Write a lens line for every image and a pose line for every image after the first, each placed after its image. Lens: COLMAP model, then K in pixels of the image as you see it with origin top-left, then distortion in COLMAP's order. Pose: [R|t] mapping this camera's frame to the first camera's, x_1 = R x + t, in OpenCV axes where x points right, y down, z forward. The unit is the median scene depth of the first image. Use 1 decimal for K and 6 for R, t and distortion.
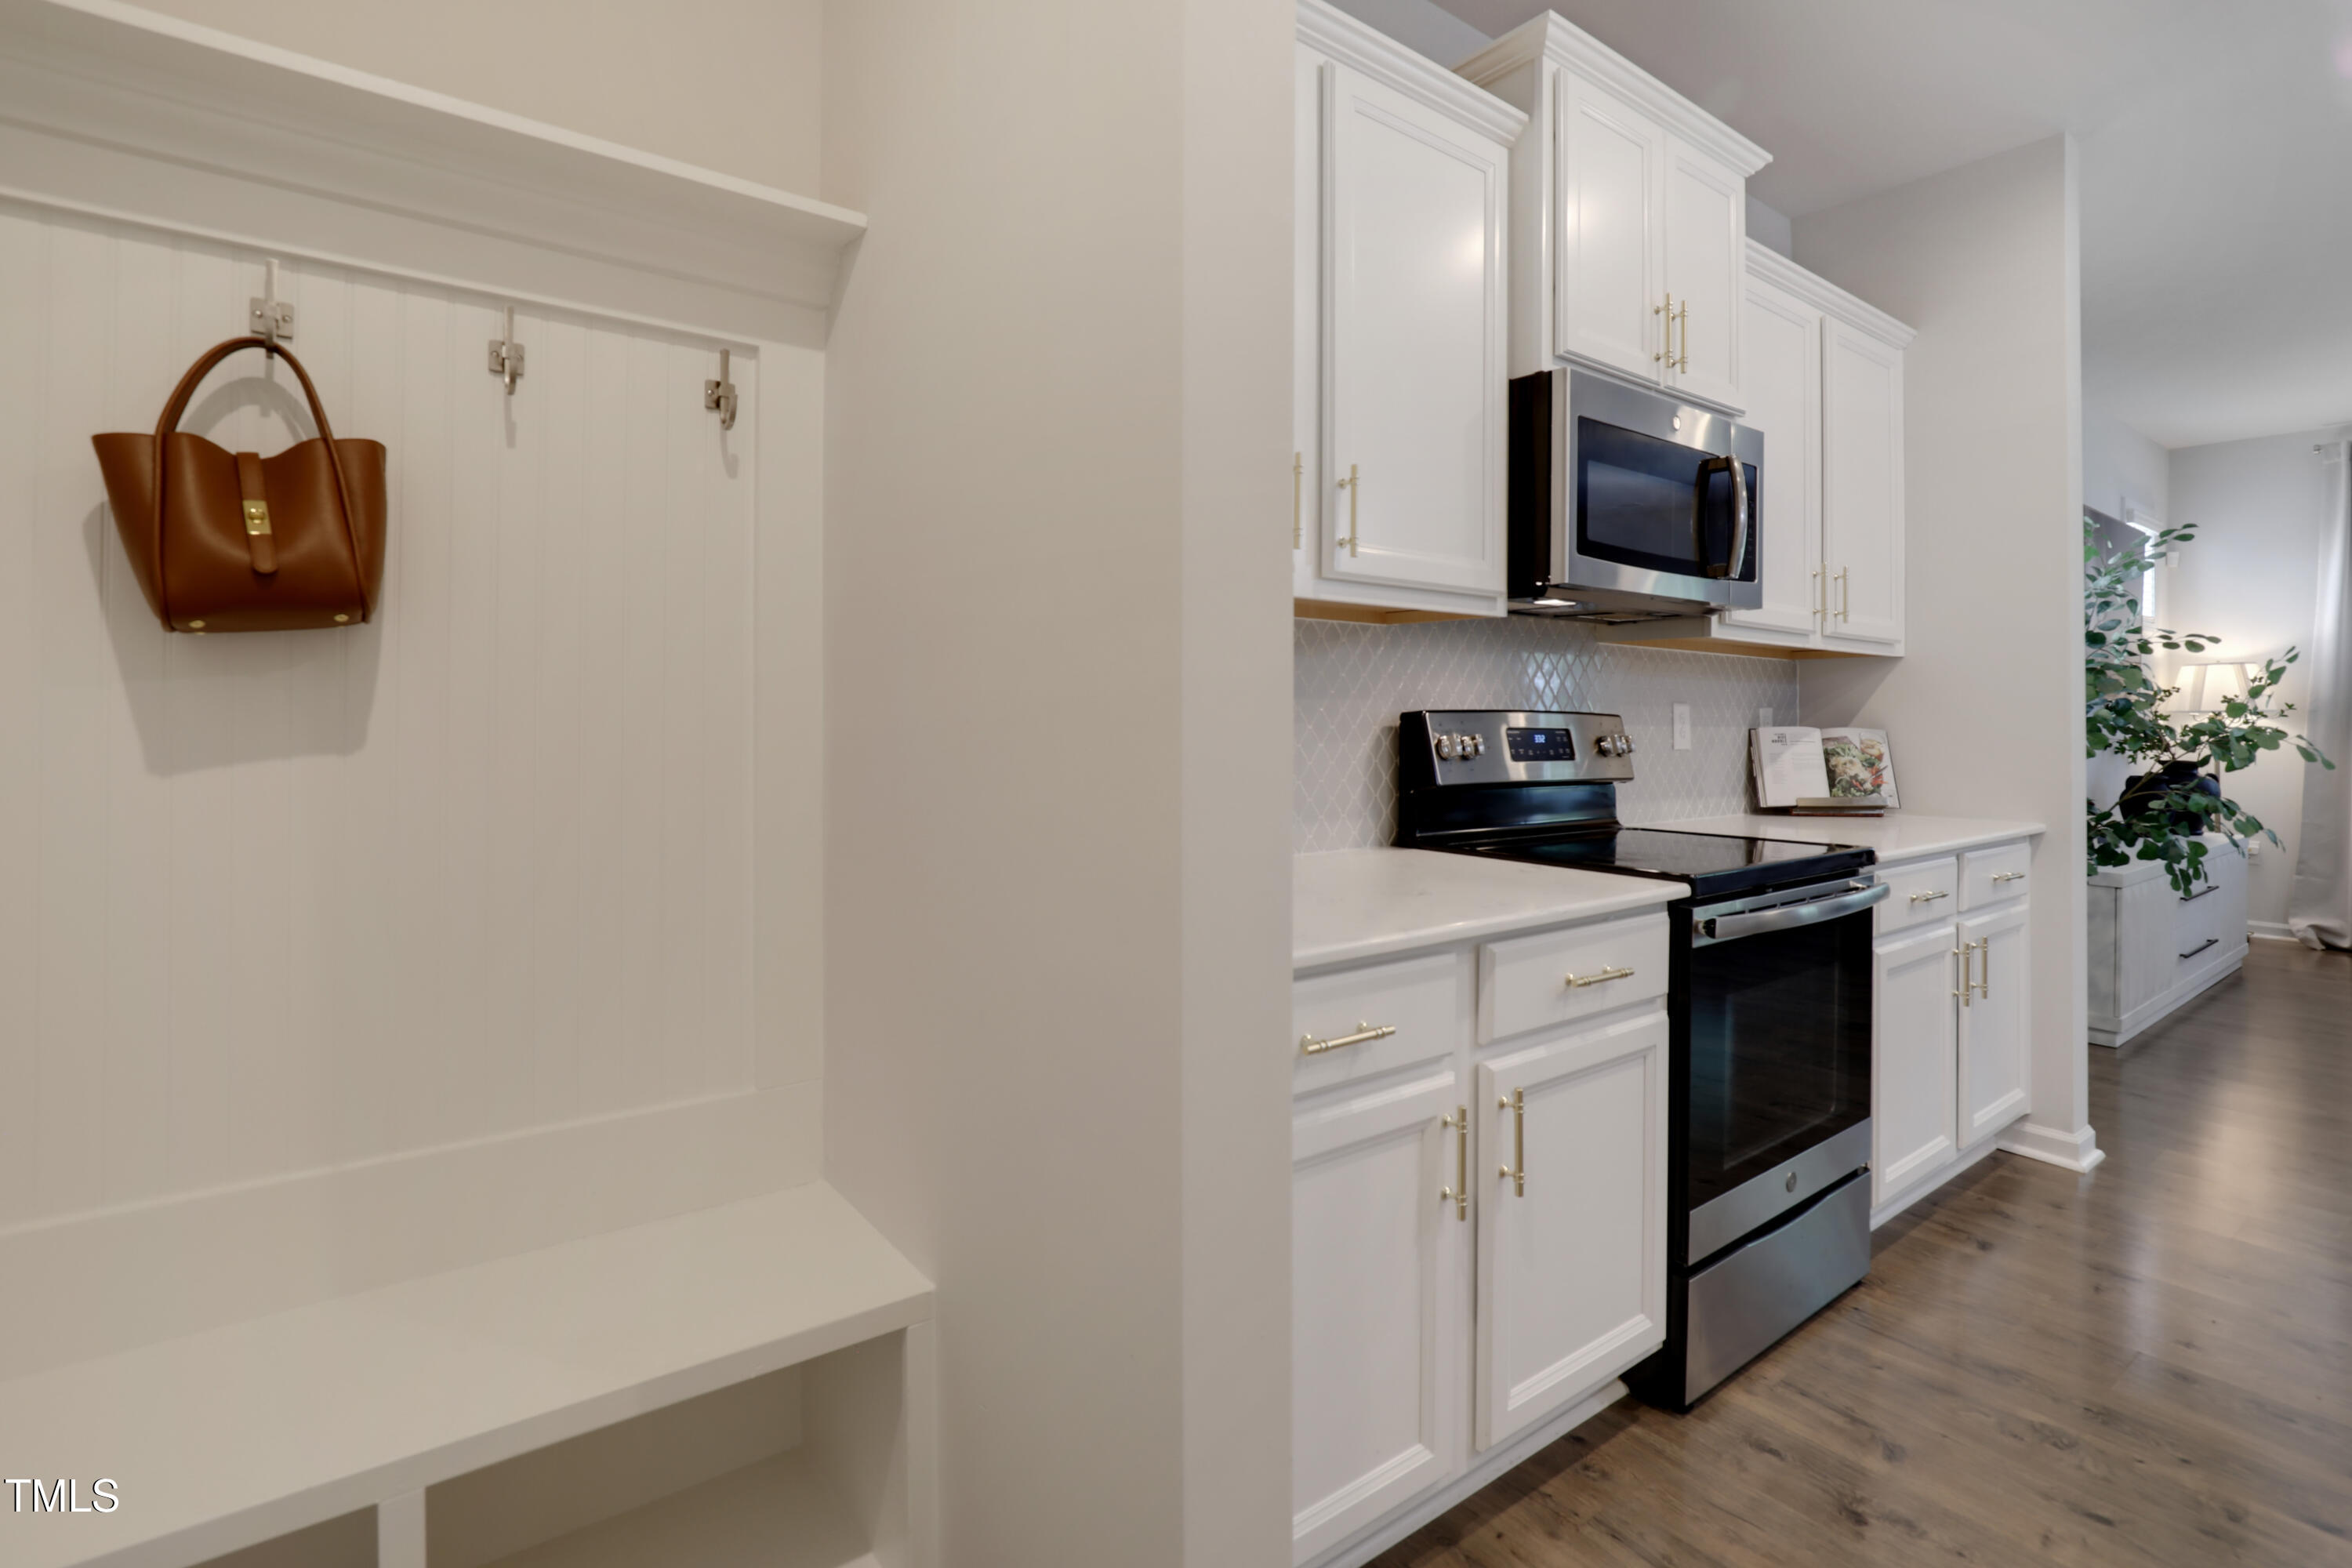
lens RADIAL K [[1113.7, 0, 1185.3], [0, 1113.7, 690.2], [0, 0, 1]] dist [-0.023448, 0.002854]
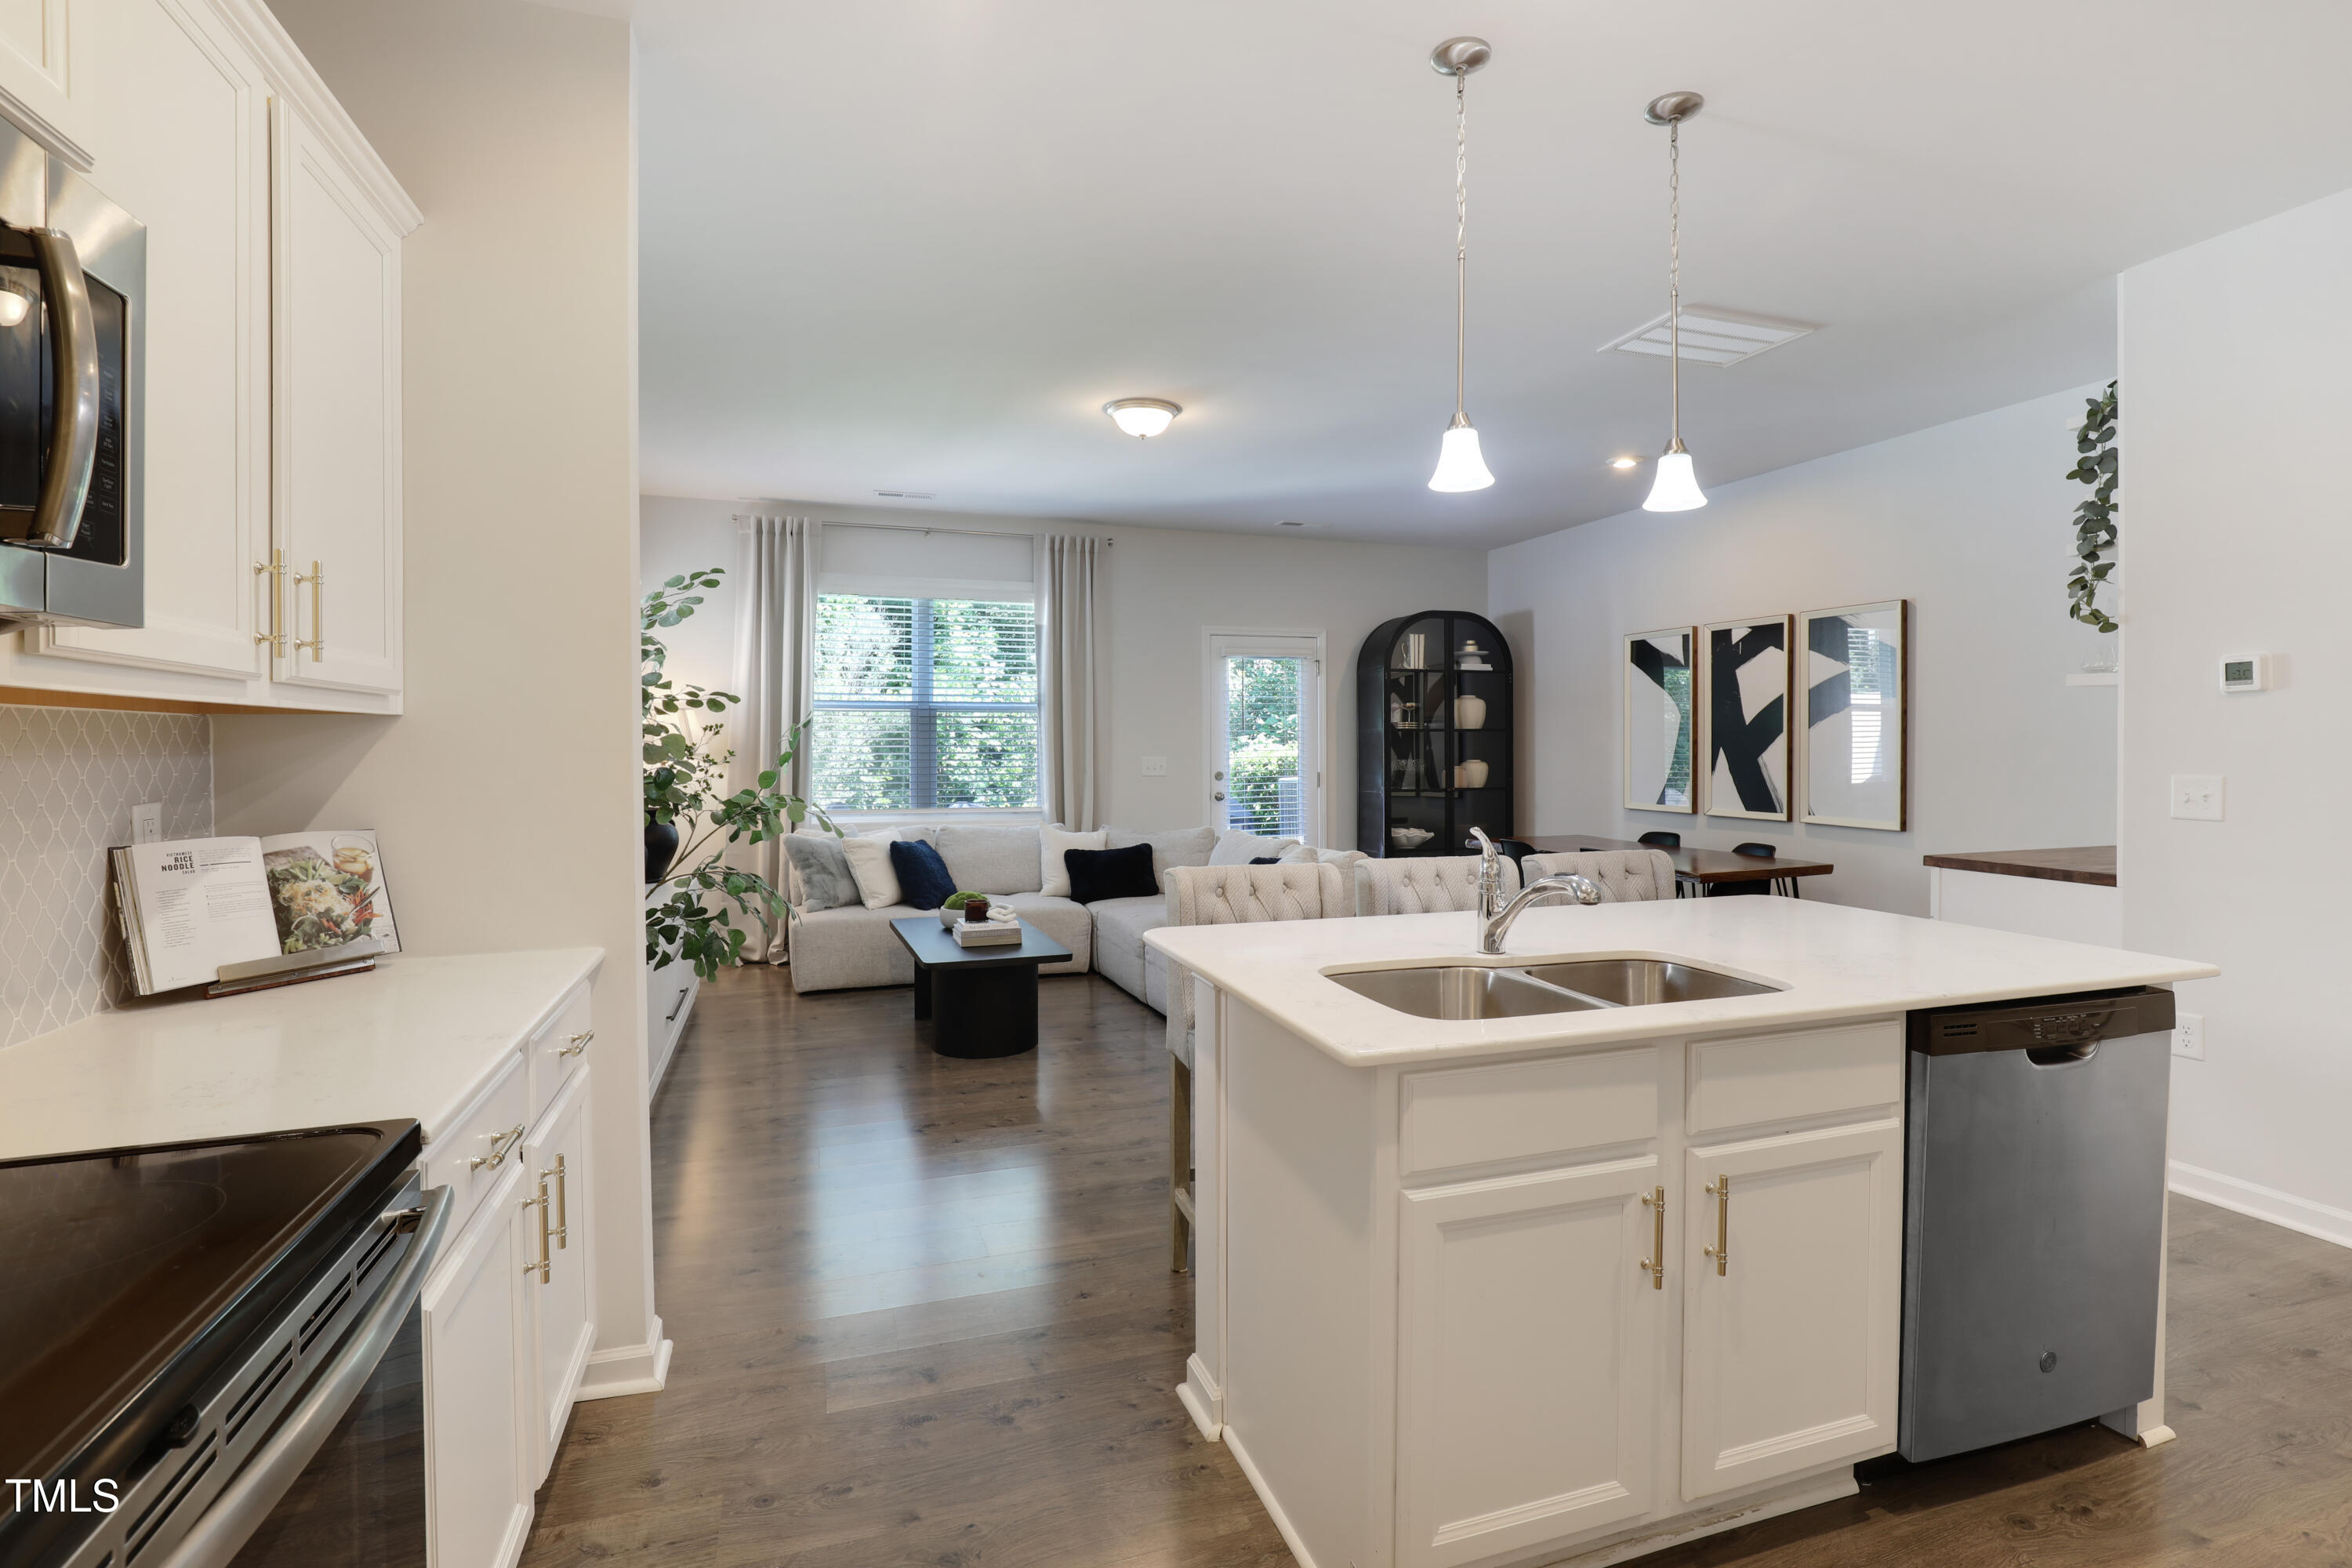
lens RADIAL K [[1113.7, 0, 1193.2], [0, 1113.7, 765.4], [0, 0, 1]] dist [-0.023448, 0.002854]
pose [[0.312012, -0.029670, 0.949615, 0.184321], [-0.016495, 0.999192, 0.036639, -0.032512], [-0.949935, -0.027096, 0.311271, 0.361352]]
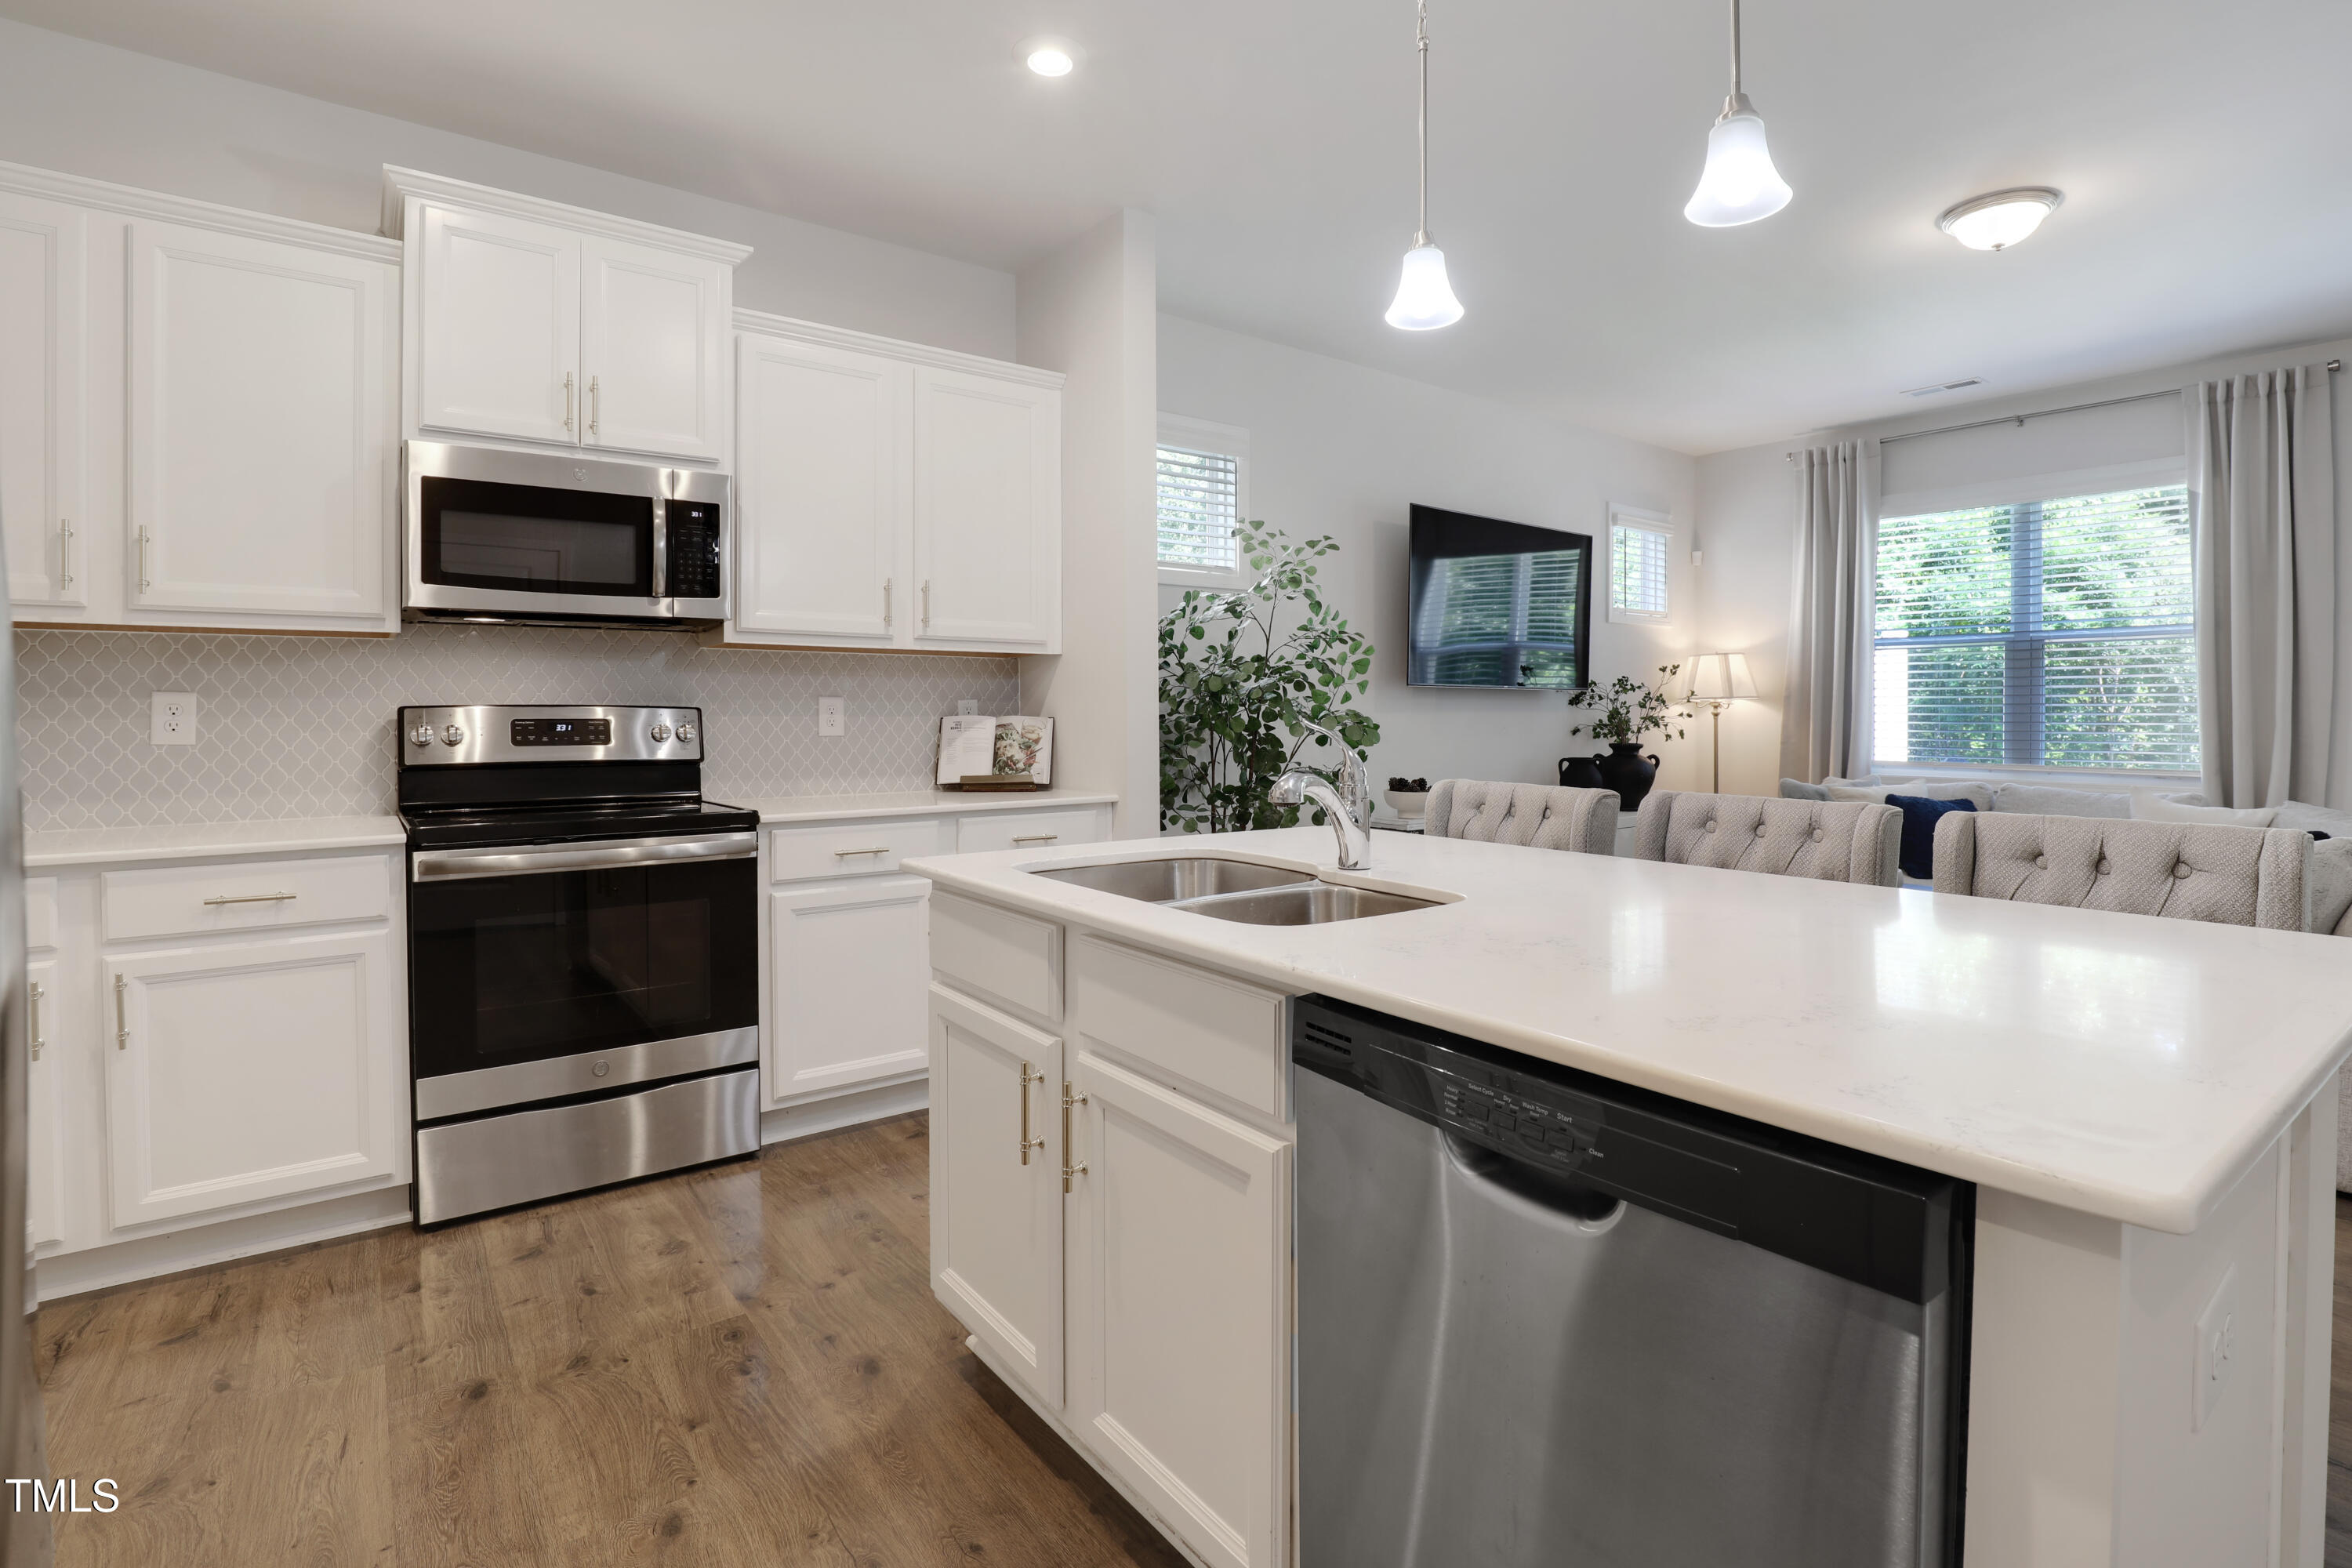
lens RADIAL K [[1113.7, 0, 1204.6], [0, 1113.7, 709.9], [0, 0, 1]] dist [-0.023448, 0.002854]
pose [[0.999858, -0.012141, 0.011722, 0.797014], [0.011898, 0.999717, 0.020597, 0.005681], [-0.011969, -0.020454, 0.999719, -0.188340]]
